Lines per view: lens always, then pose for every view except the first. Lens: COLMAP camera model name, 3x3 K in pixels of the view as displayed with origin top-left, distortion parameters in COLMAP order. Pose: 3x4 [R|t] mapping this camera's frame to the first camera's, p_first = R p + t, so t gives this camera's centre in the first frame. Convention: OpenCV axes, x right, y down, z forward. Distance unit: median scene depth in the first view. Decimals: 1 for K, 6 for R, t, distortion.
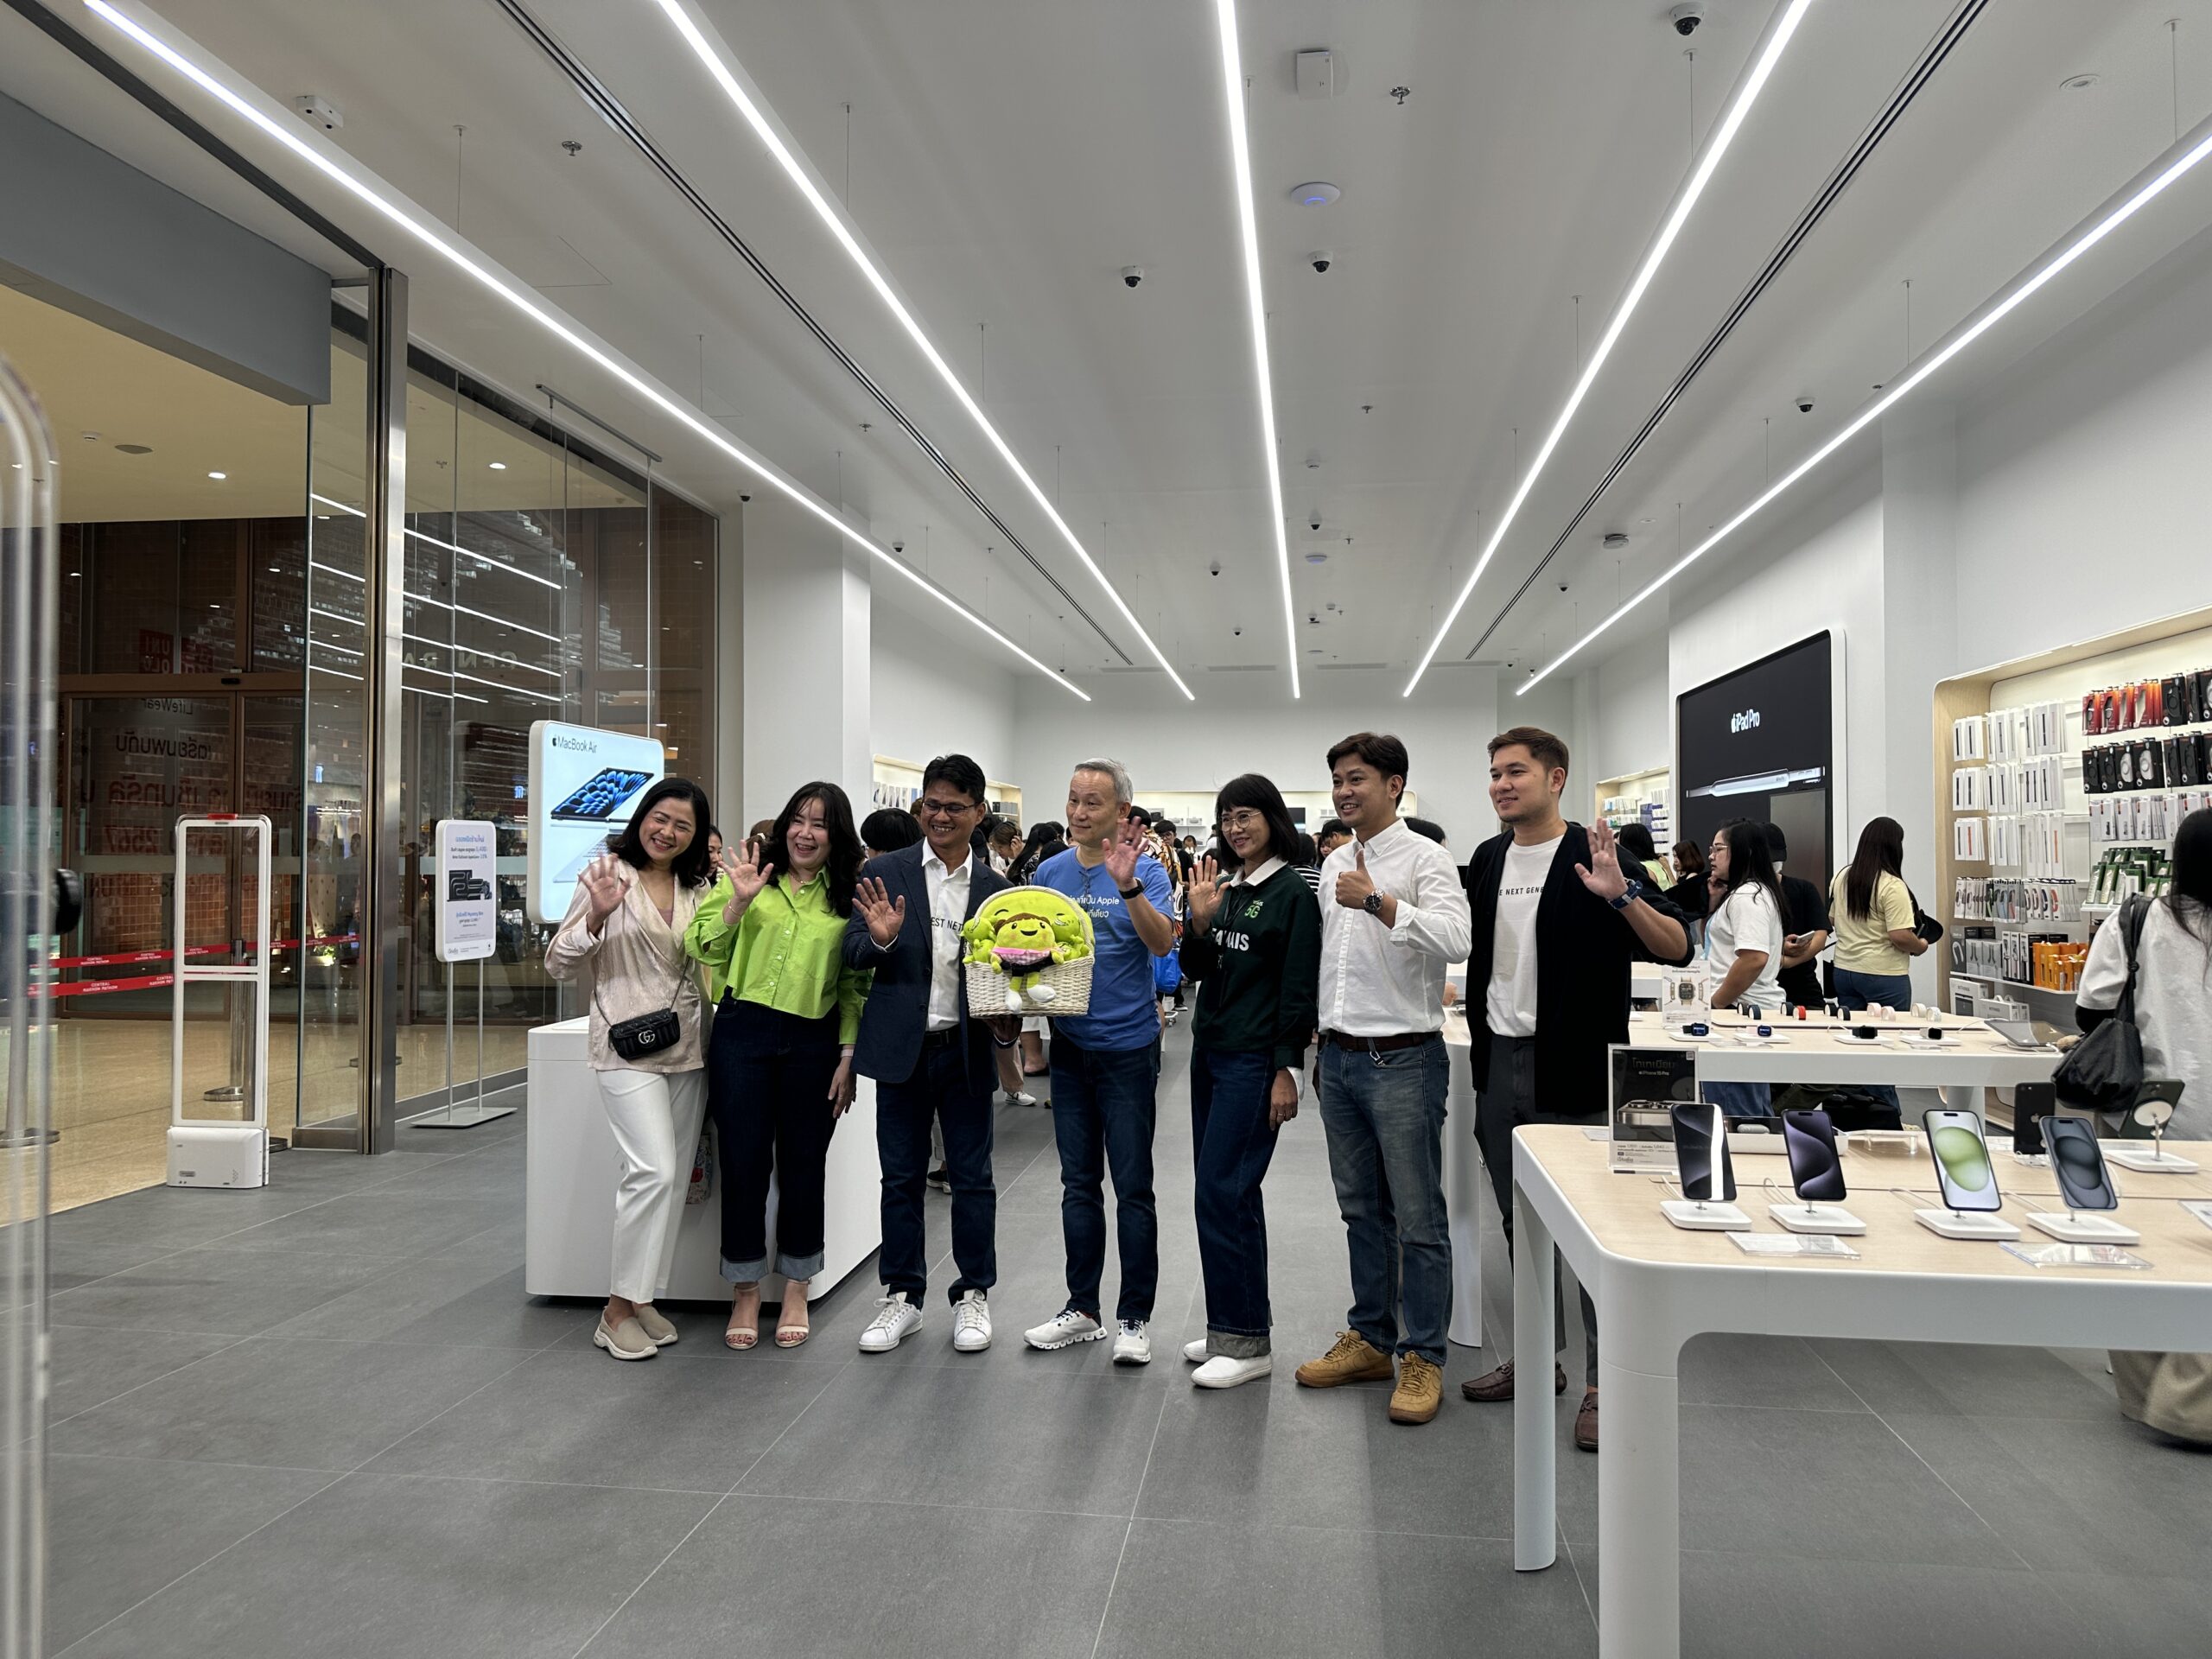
lens RADIAL K [[1519.8, 0, 1106.0], [0, 1519.8, 829.5], [0, 0, 1]] dist [0.204507, -0.377511]
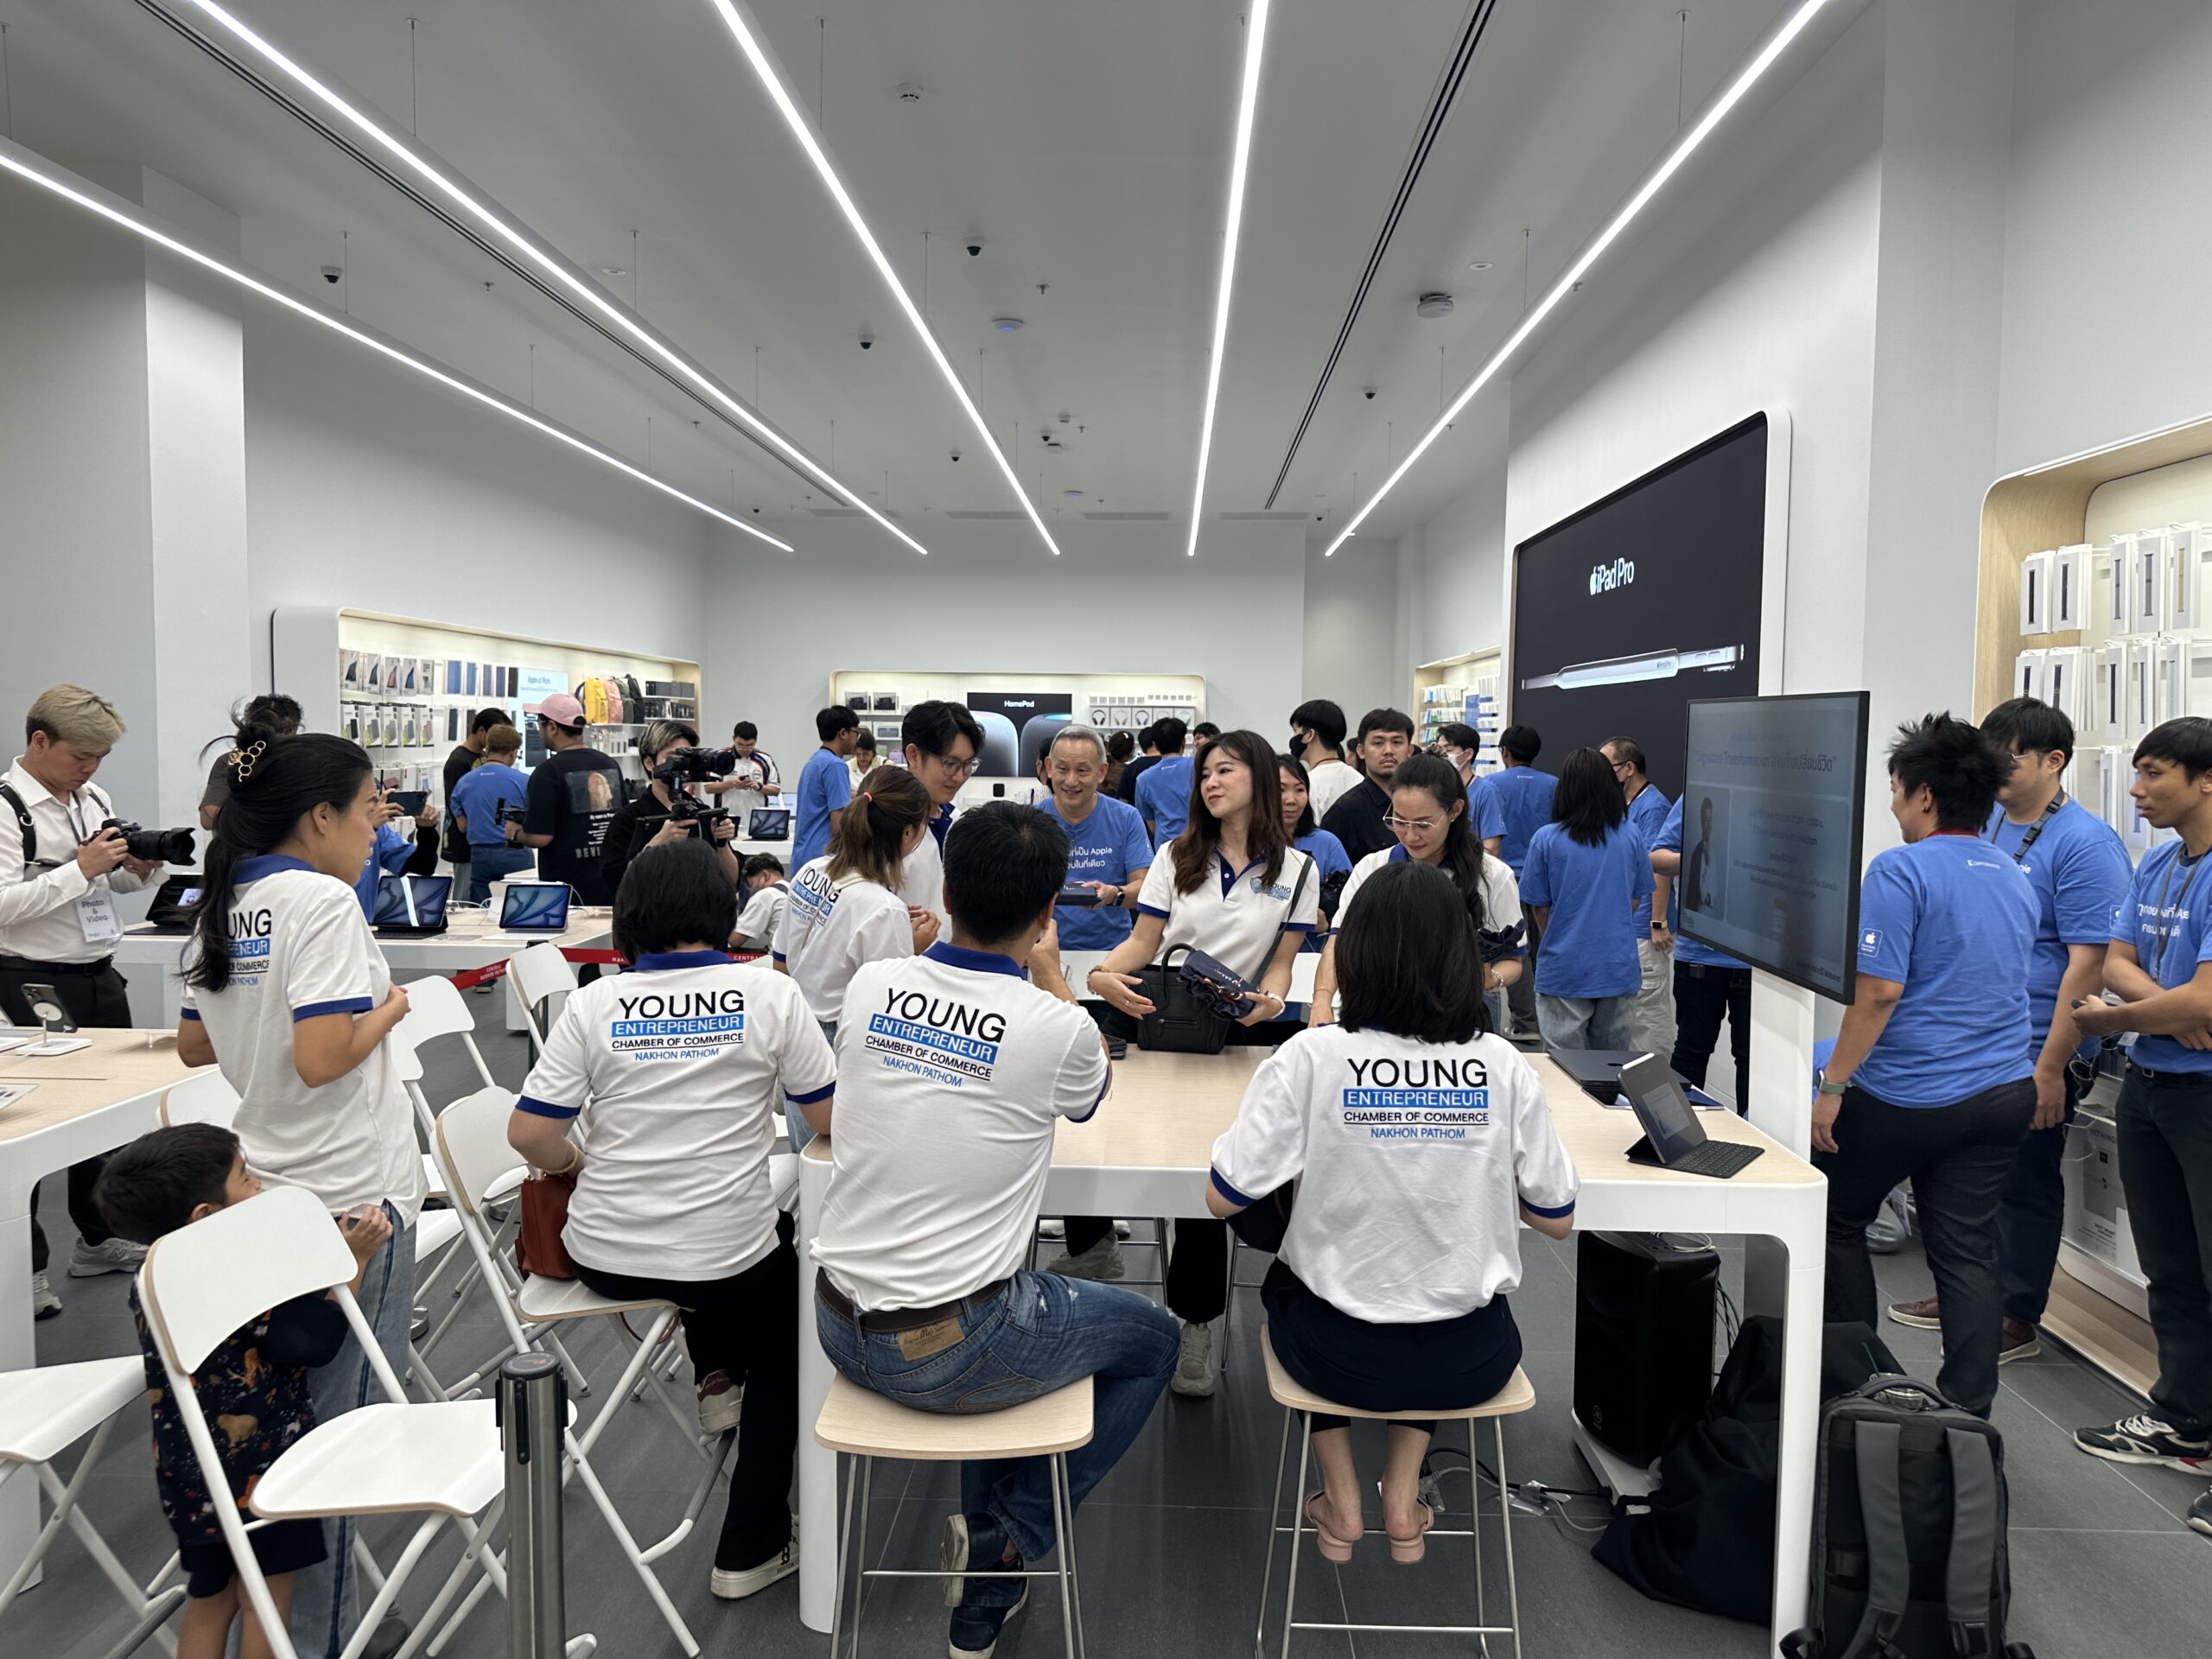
lens RADIAL K [[1519.8, 0, 1106.0], [0, 1519.8, 829.5], [0, 0, 1]] dist [0.204507, -0.377511]
pose [[0.995498, 0.002022, 0.094762, 0.122036], [-0.009515, 0.996854, 0.078688, -0.010951], [-0.094305, -0.079236, 0.992385, 0.324585]]
